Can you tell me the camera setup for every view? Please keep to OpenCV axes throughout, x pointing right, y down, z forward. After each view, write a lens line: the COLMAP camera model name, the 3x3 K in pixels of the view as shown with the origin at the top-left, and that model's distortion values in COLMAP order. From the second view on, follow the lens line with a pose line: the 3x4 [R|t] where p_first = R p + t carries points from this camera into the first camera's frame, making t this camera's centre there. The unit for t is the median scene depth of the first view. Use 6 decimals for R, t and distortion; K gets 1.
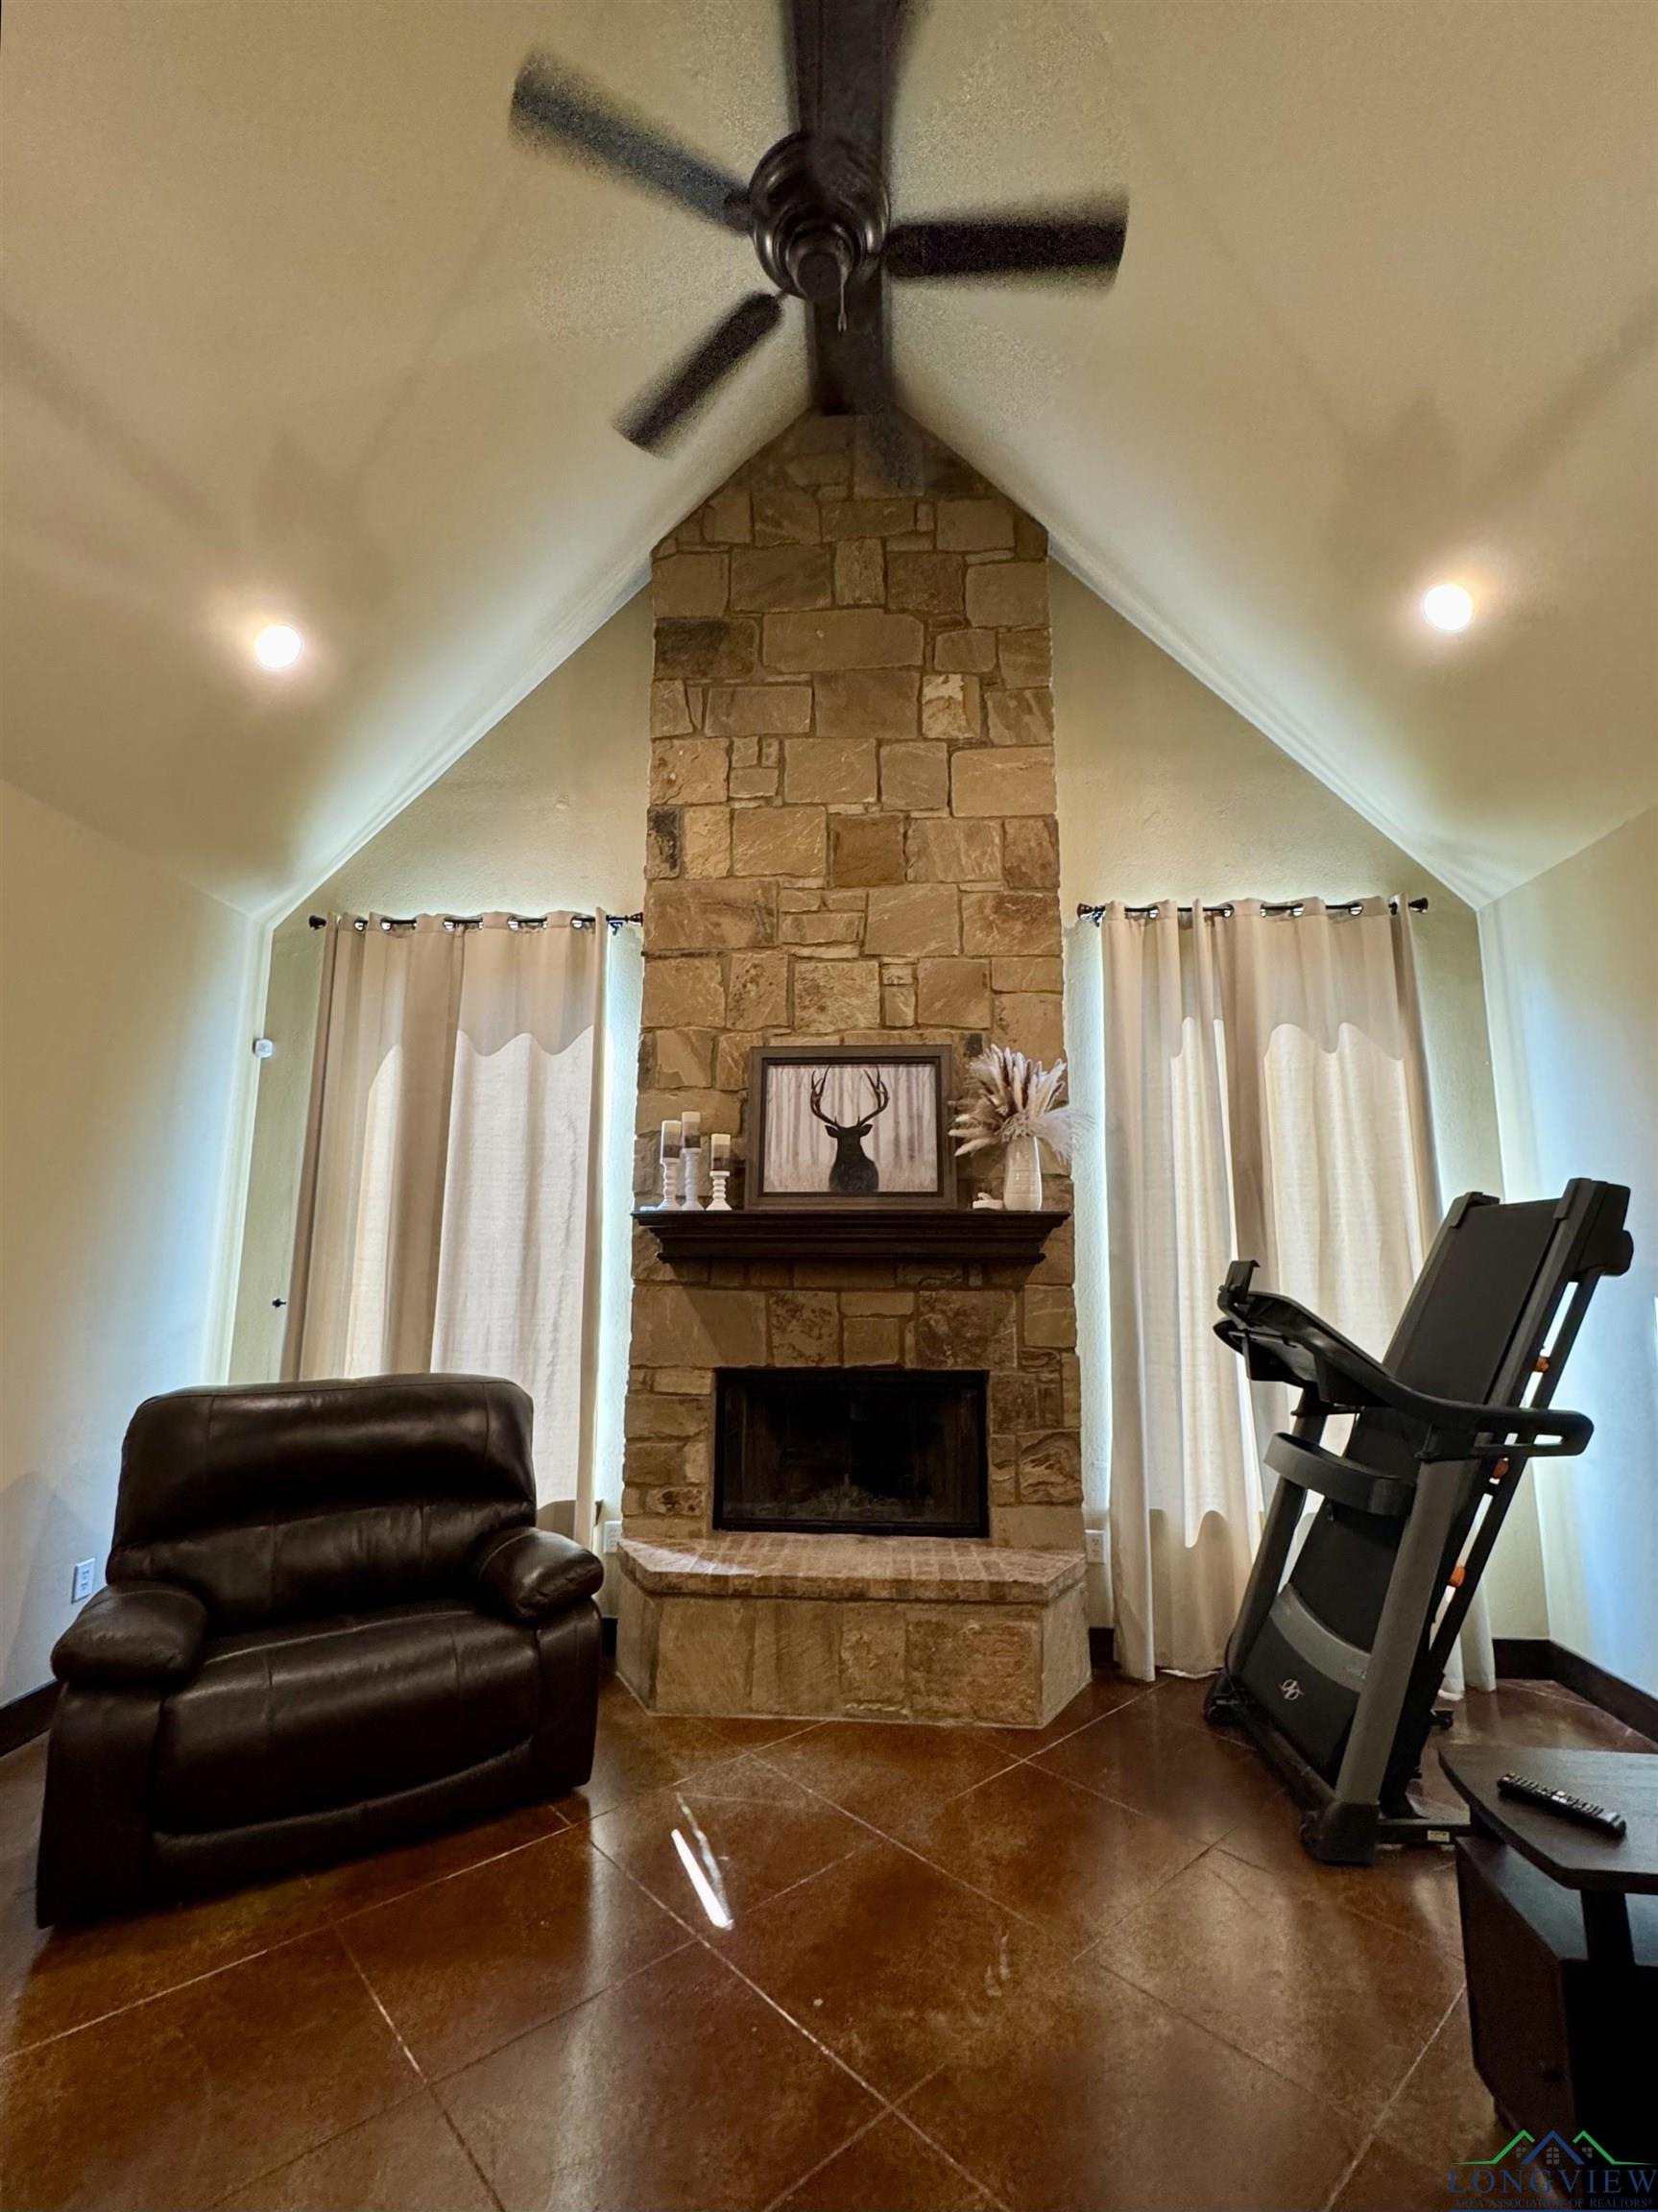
lens RADIAL K [[966.4, 0, 826.9], [0, 966.4, 1109.6], [0, 0, 1]] dist [-0.004957, -0.000045]
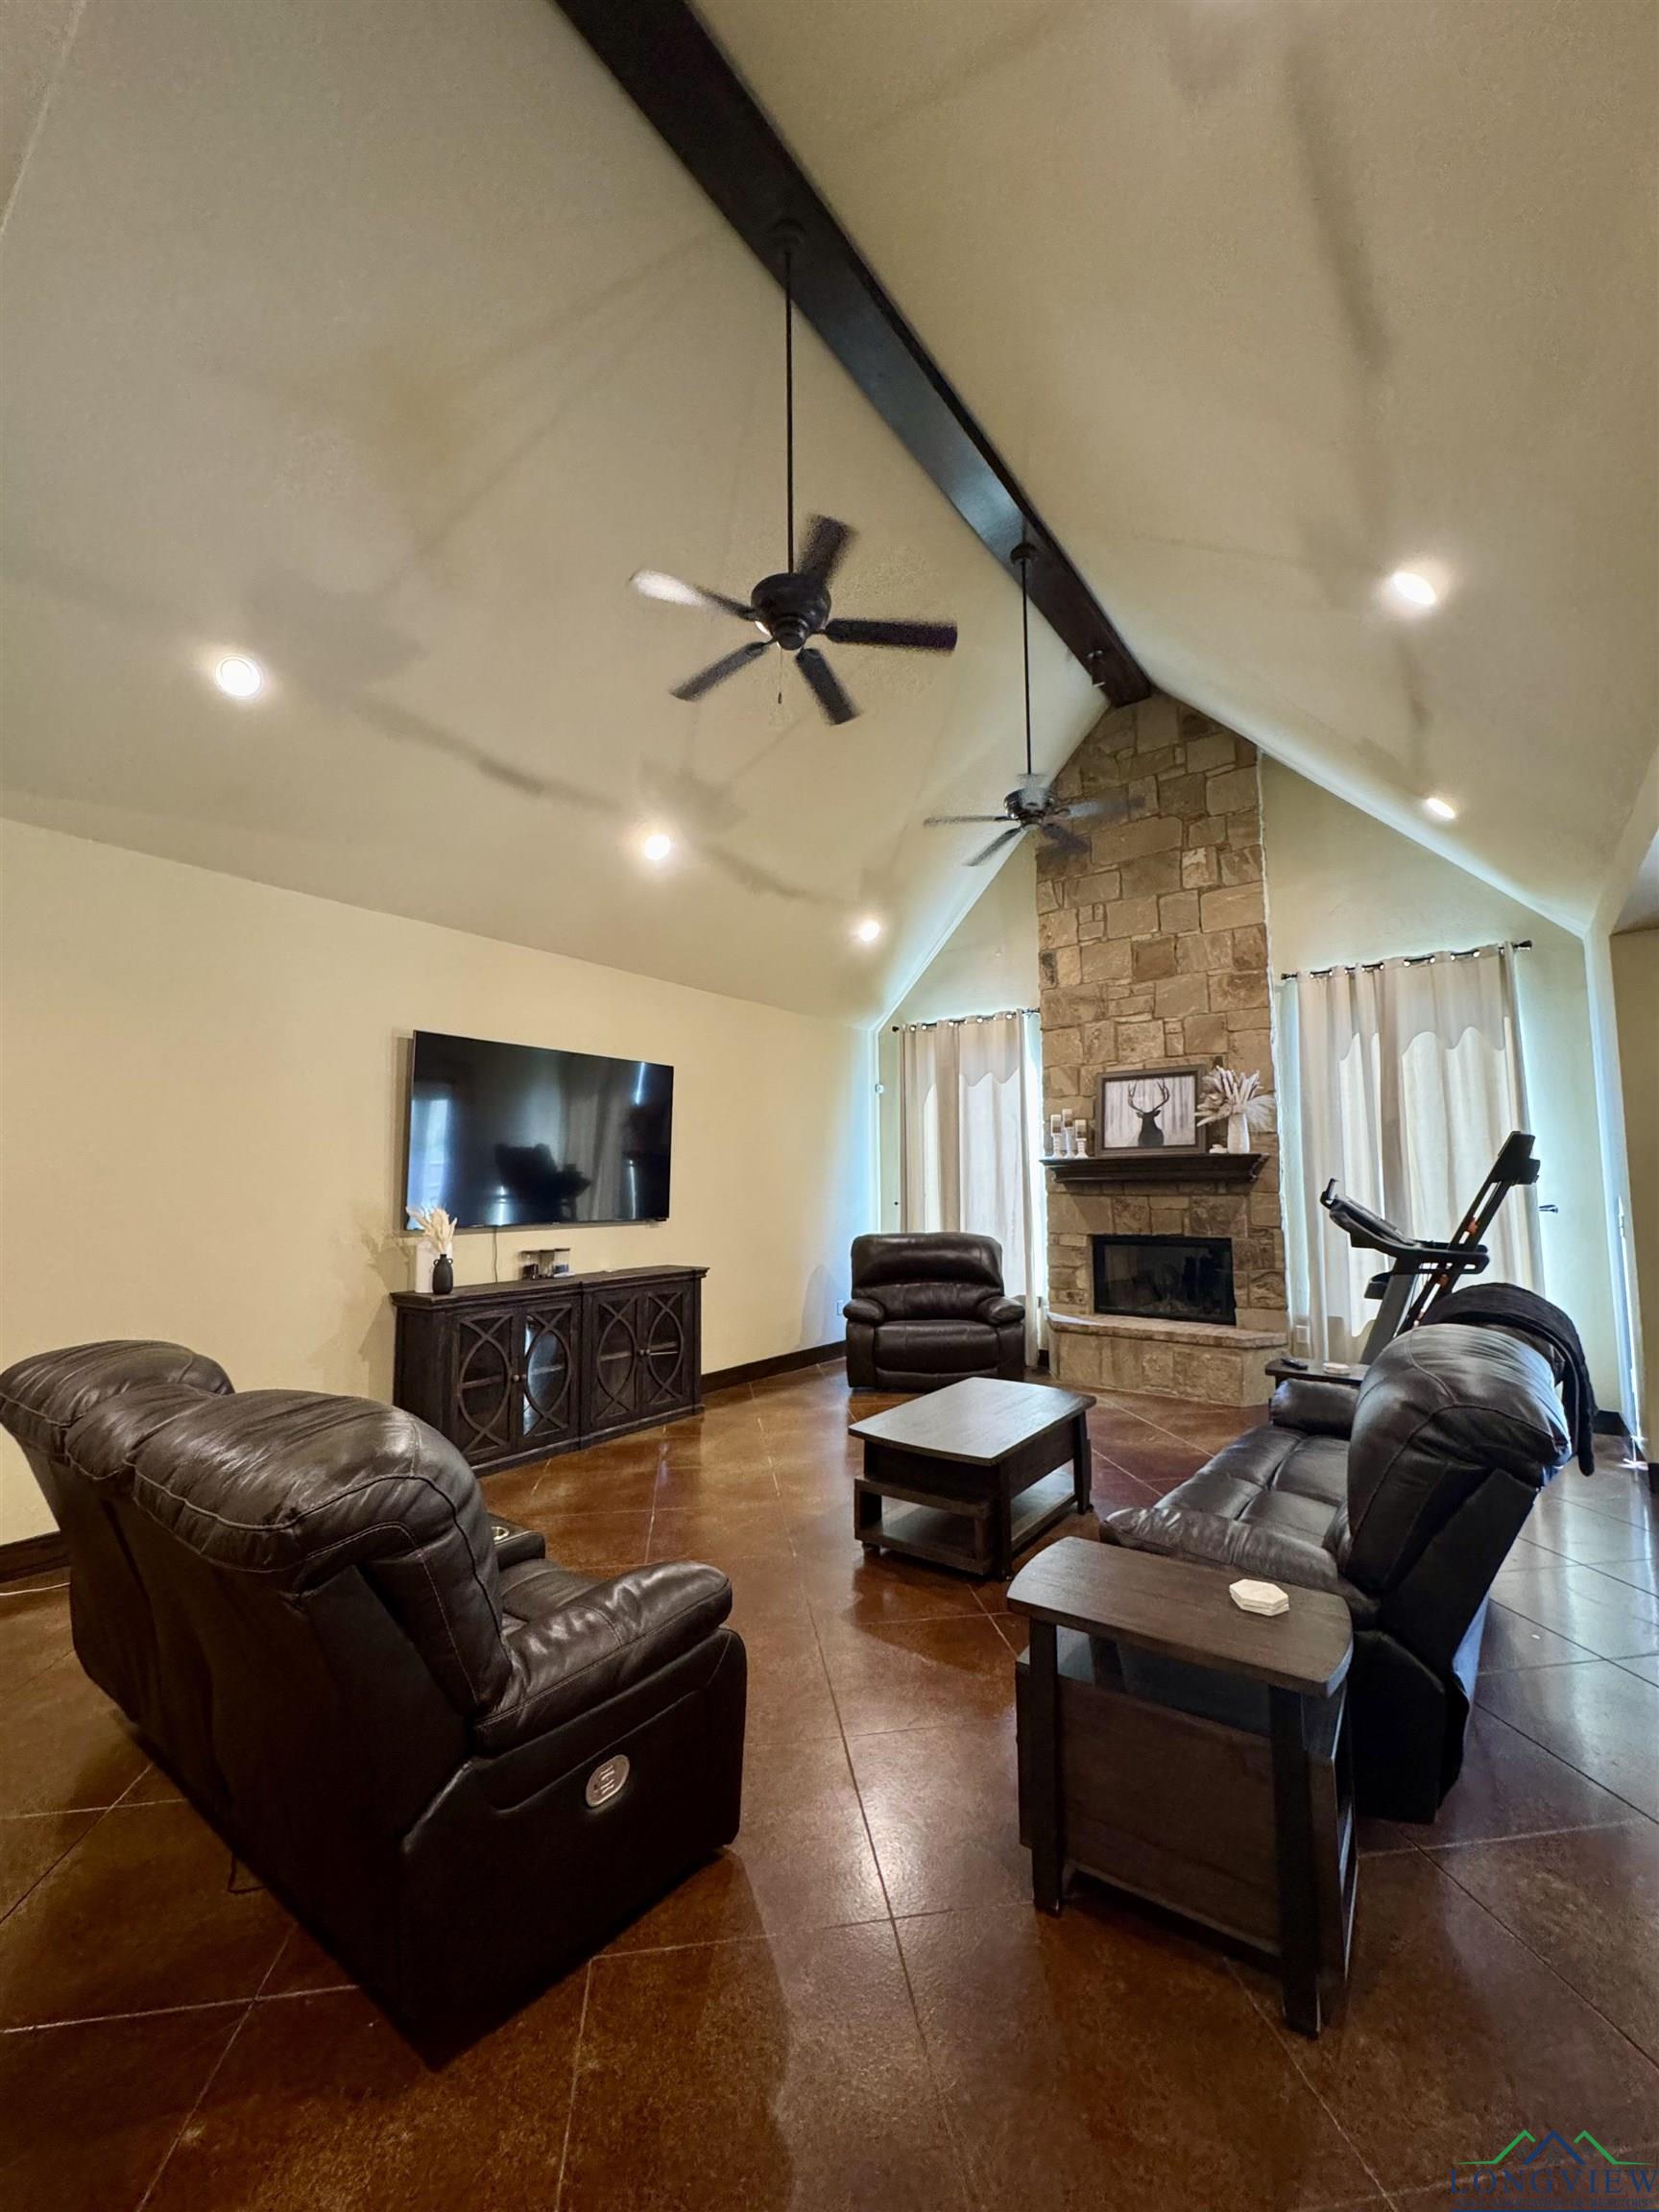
lens RADIAL K [[879.8, 0, 825.7], [0, 879.8, 1107.2], [0, 0, 1]] dist [-0.003439, 0.000476]
pose [[0.830072, -0.061068, -0.554303, 0.447758], [0.098483, 0.994416, 0.037924, -0.117722], [0.548892, -0.086069, 0.831450, -0.782507]]
